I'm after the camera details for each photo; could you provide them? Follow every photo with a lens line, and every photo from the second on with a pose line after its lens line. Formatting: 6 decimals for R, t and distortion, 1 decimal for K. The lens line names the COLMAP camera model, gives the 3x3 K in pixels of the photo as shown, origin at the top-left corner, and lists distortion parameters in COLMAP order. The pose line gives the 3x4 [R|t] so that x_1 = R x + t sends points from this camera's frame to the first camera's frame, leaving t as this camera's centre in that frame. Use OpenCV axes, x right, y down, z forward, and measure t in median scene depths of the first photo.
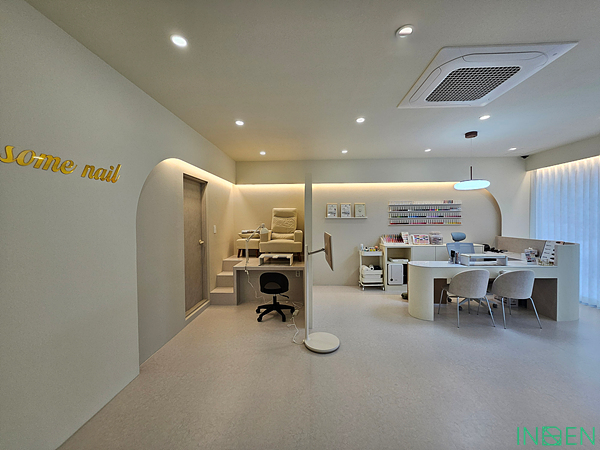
lens RADIAL K [[236.0, 0, 300.2], [0, 236.0, 223.0], [0, 0, 1]] dist [-0.003795, -0.001128]
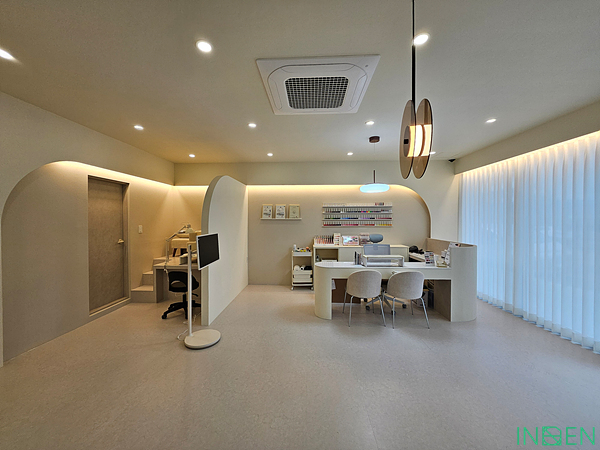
lens RADIAL K [[236.0, 0, 298.1], [0, 236.0, 222.8], [0, 0, 1]] dist [-0.003795, -0.001128]
pose [[0.999965, 0.007730, -0.003308, 0.329938], [-0.007741, 0.999965, -0.003311, -0.003113], [0.003282, 0.003337, 0.999989, -0.026021]]
